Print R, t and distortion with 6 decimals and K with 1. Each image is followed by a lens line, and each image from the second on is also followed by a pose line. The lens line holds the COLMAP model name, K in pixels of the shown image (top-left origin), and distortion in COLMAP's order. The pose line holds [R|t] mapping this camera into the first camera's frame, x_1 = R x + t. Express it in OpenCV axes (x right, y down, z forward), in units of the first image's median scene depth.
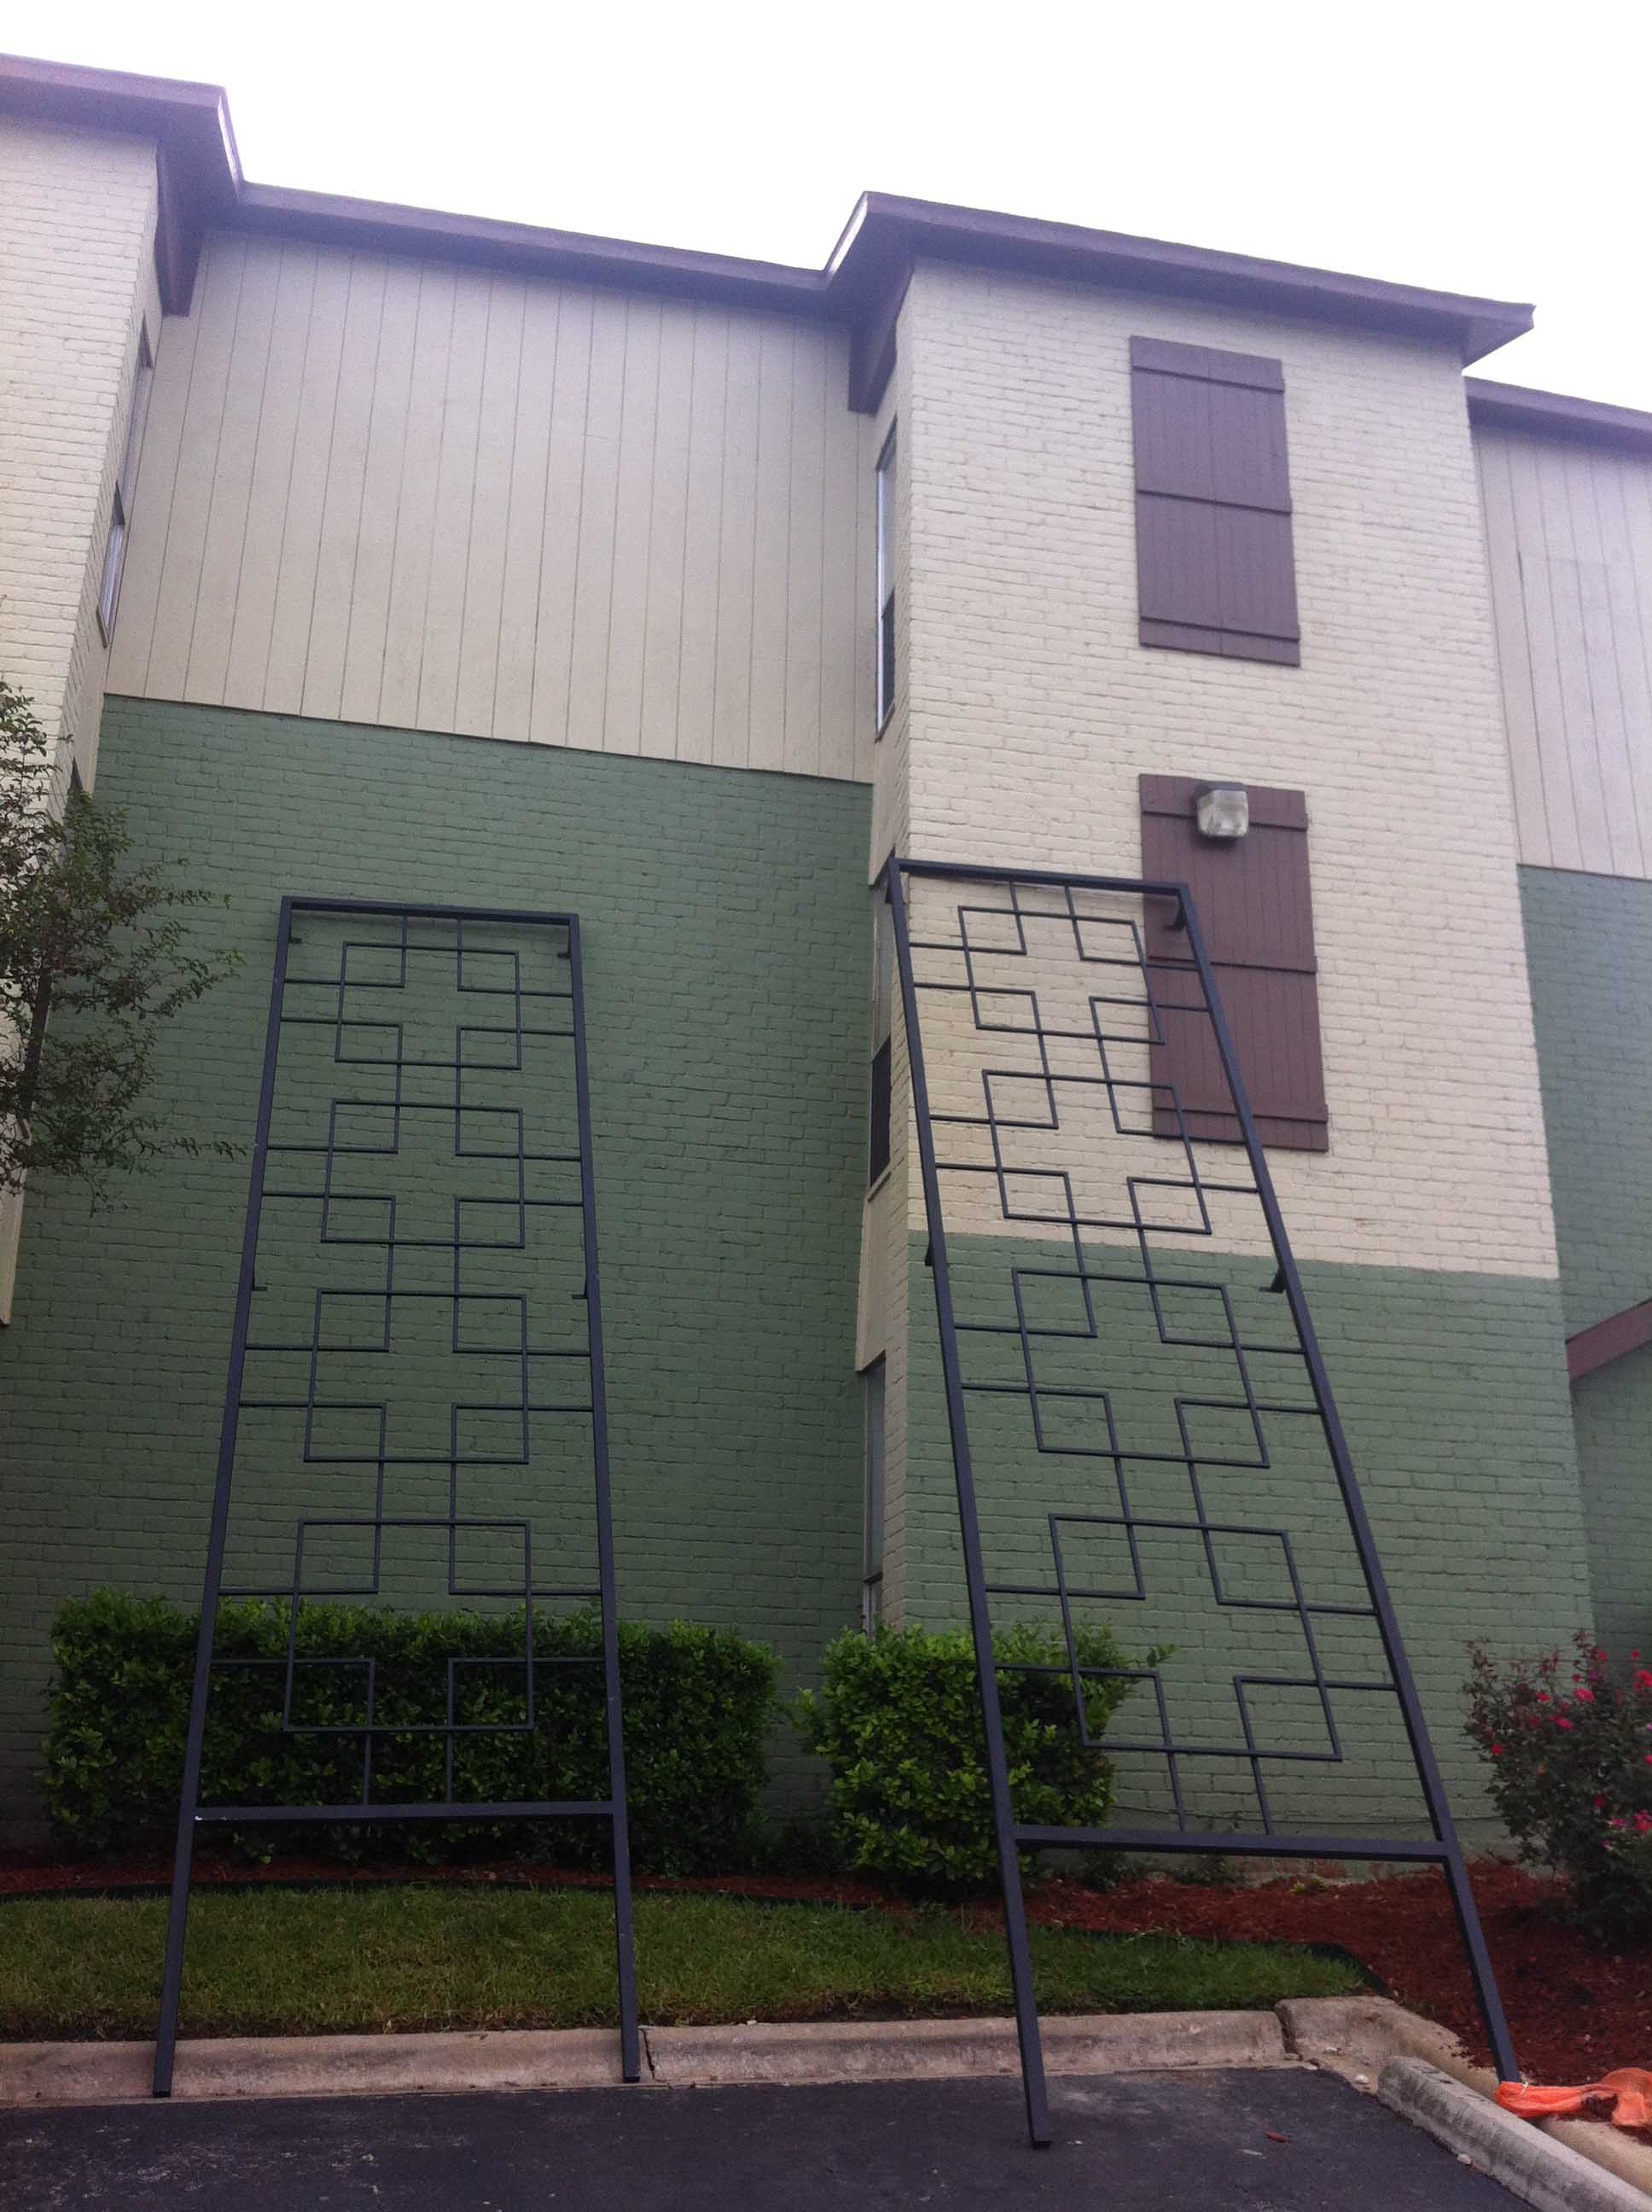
lens RADIAL K [[2158.6, 0, 825.3], [0, 2158.6, 1091.7], [0, 0, 1]] dist [-0.008599, 0.000000]
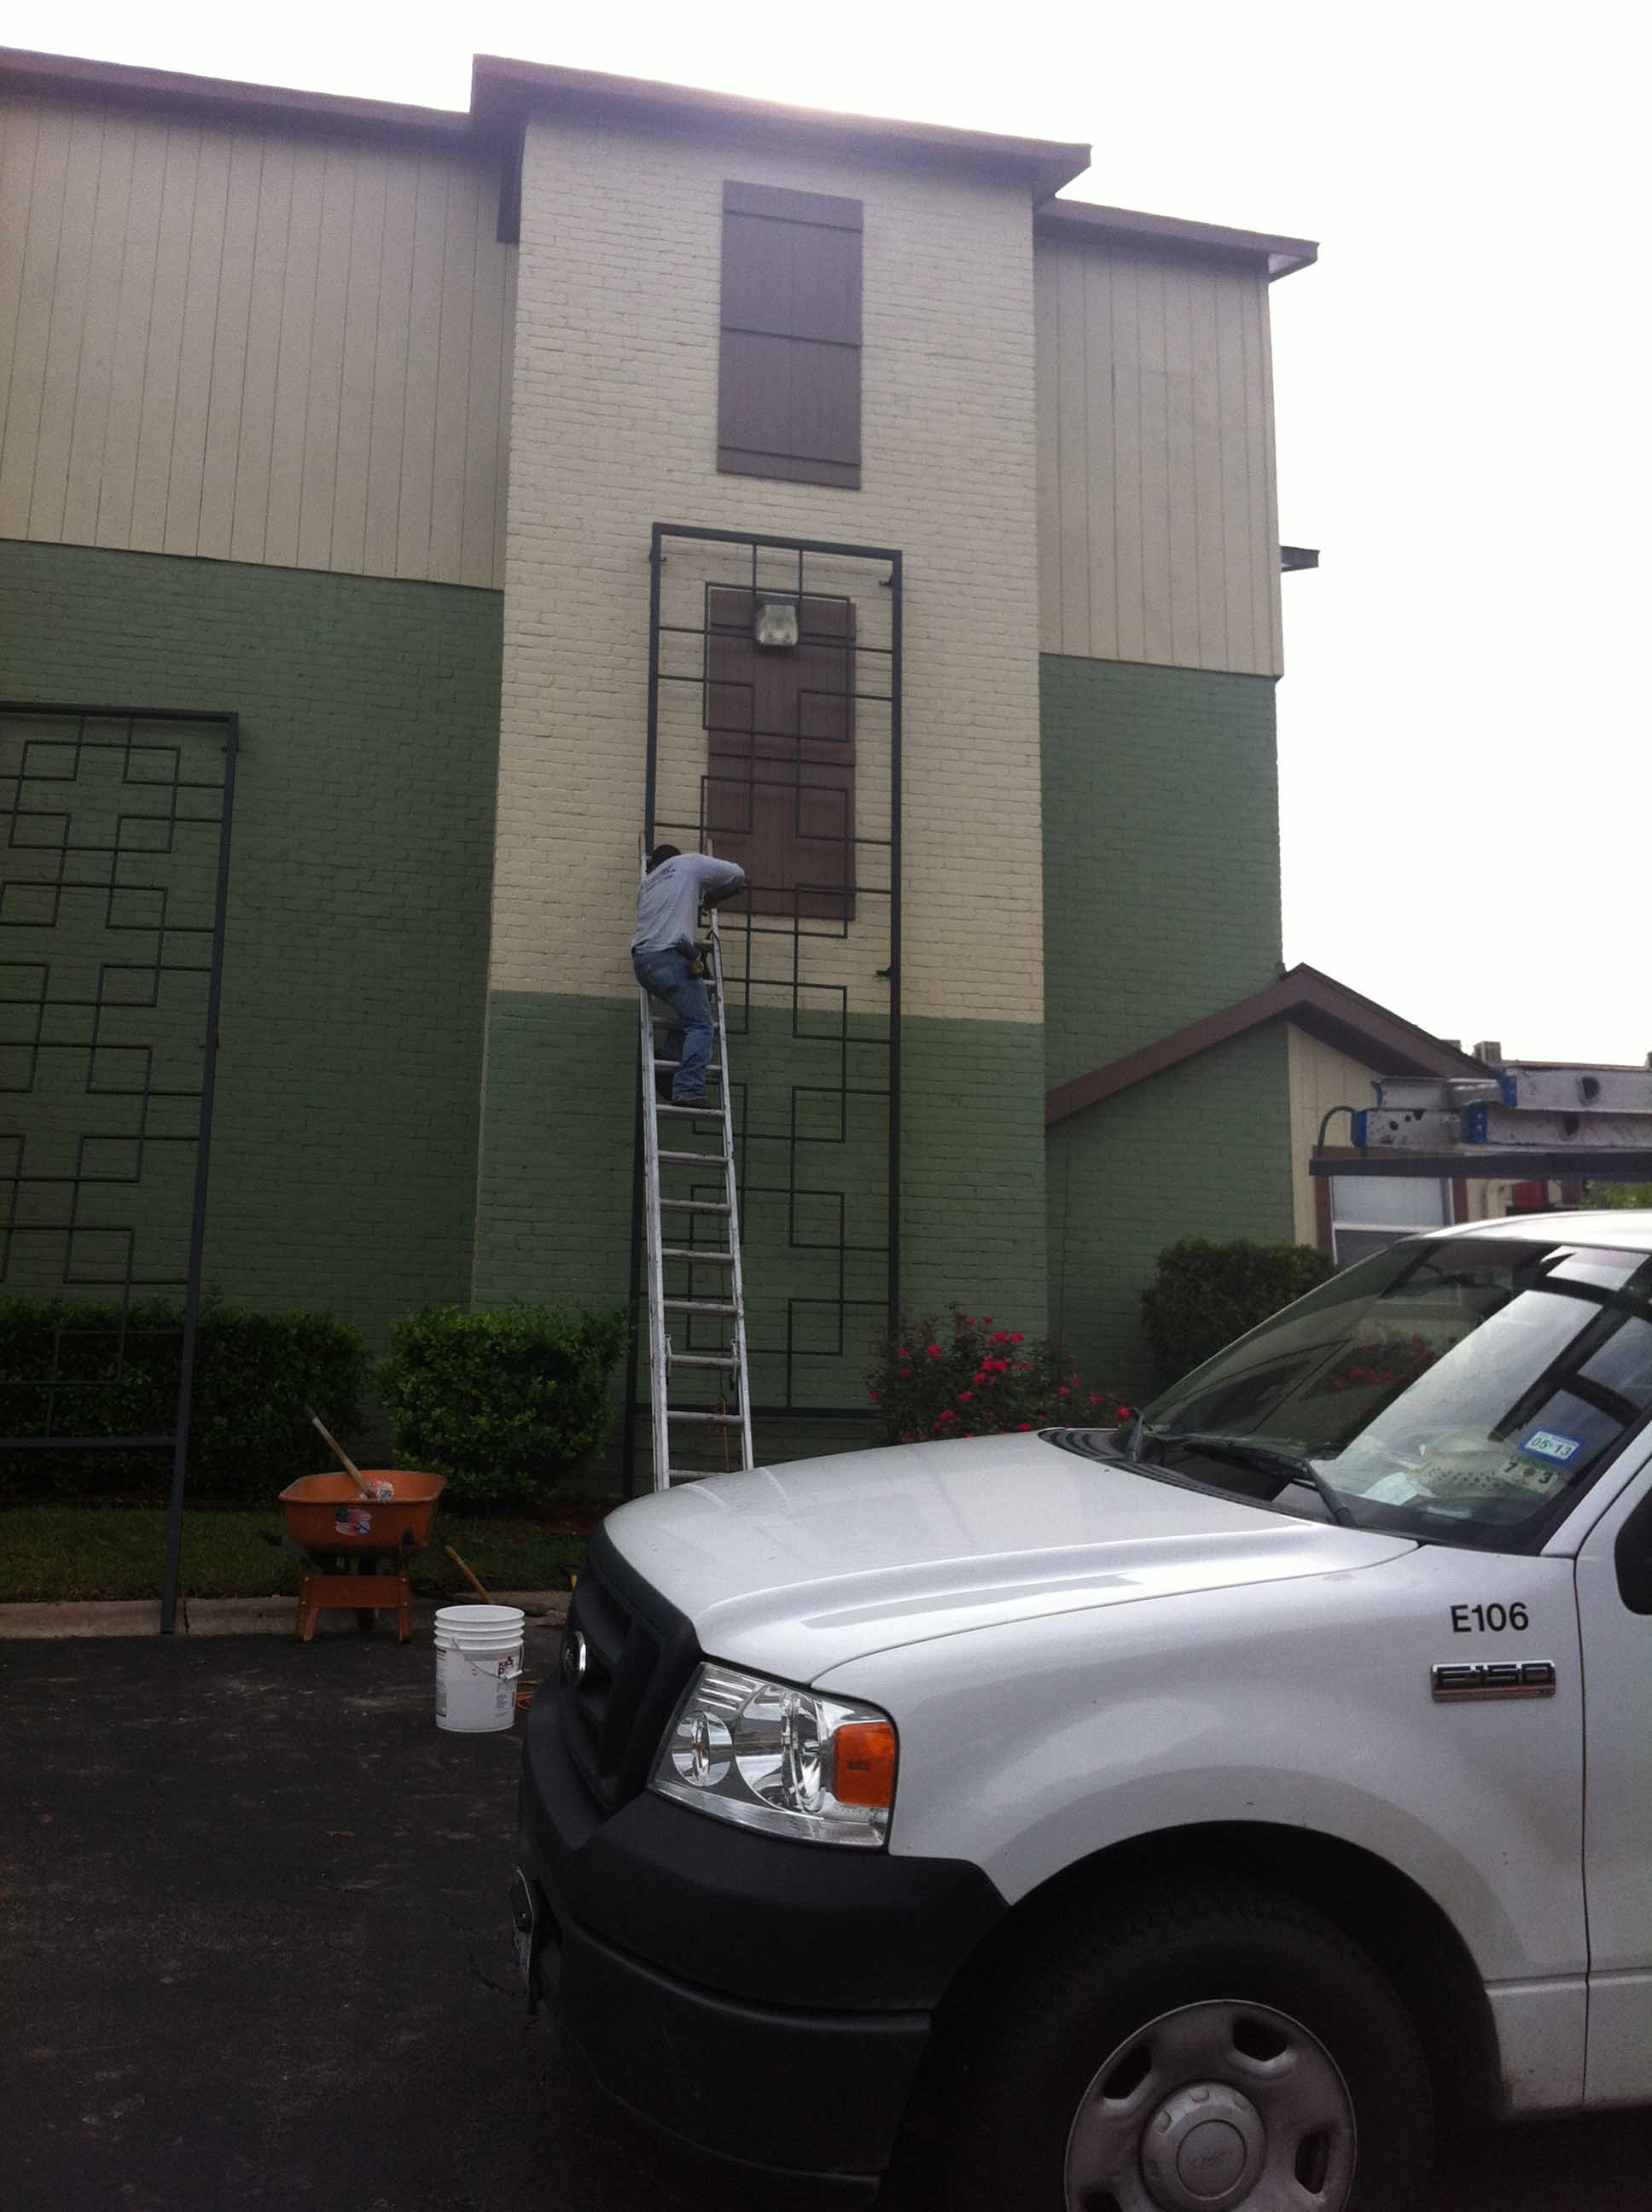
lens RADIAL K [[2158.6, 0, 827.6], [0, 2158.6, 1114.1], [0, 0, 1]] dist [-0.008599, 0.000000]
pose [[0.999882, -0.007743, 0.013301, 0.190912], [0.005863, 0.990697, 0.135961, -0.025588], [-0.014230, -0.135867, 0.990625, -0.181530]]
